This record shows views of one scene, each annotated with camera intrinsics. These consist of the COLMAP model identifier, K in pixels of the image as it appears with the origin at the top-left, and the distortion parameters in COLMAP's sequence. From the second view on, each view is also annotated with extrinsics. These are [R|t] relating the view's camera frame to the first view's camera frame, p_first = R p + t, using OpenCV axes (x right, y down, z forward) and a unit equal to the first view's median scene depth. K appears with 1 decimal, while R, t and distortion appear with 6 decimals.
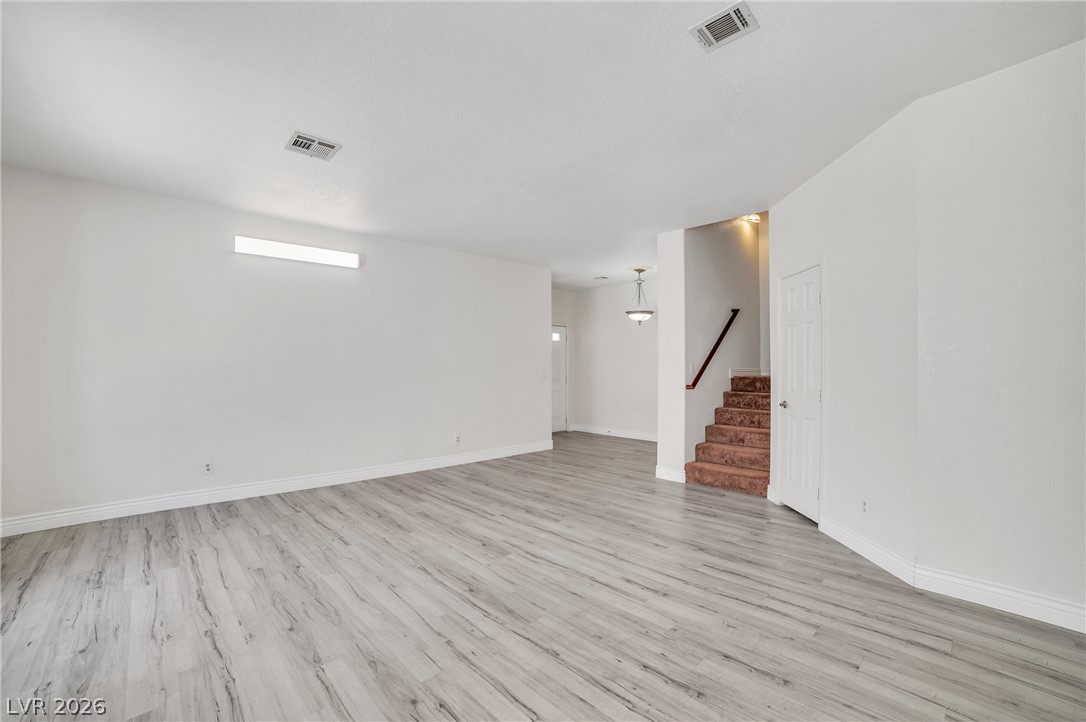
lens RADIAL K [[460.7, 0, 546.7], [0, 460.7, 356.1], [0, 0, 1]] dist [-0.098314, 0.029733]
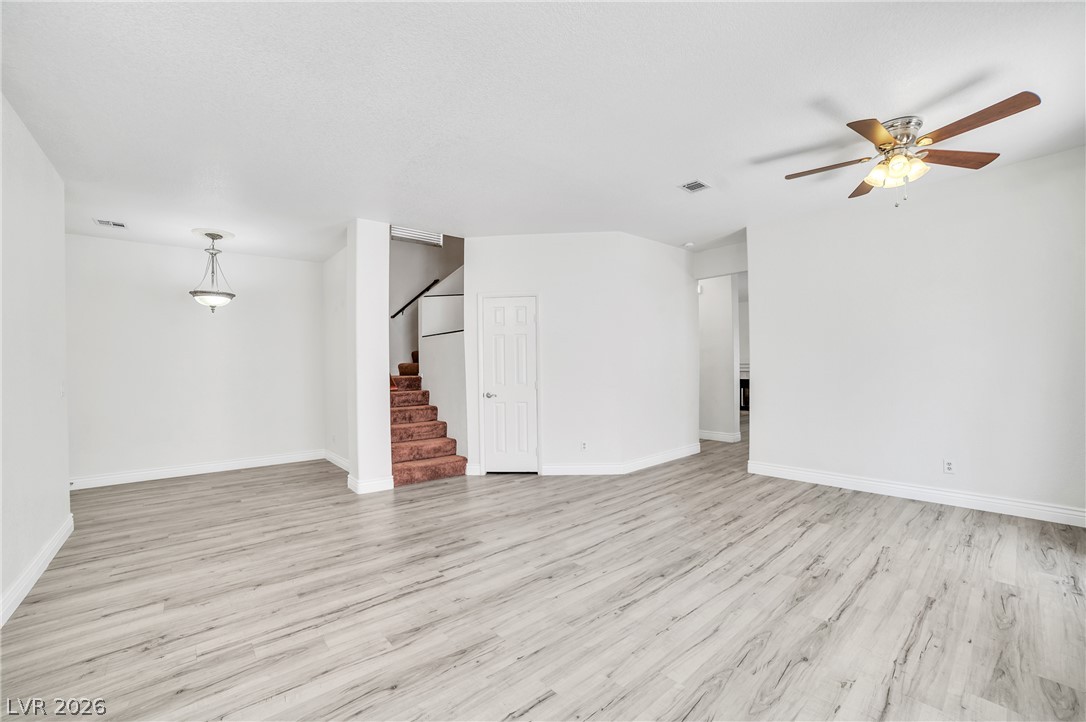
lens RADIAL K [[460.7, 0, 546.7], [0, 460.7, 356.1], [0, 0, 1]] dist [-0.098314, 0.029733]
pose [[0.018309, 0.026400, 0.999484, -1.038079], [-0.013809, 0.999563, -0.026149, 0.034725], [-0.999737, -0.013323, 0.018666, 1.058832]]
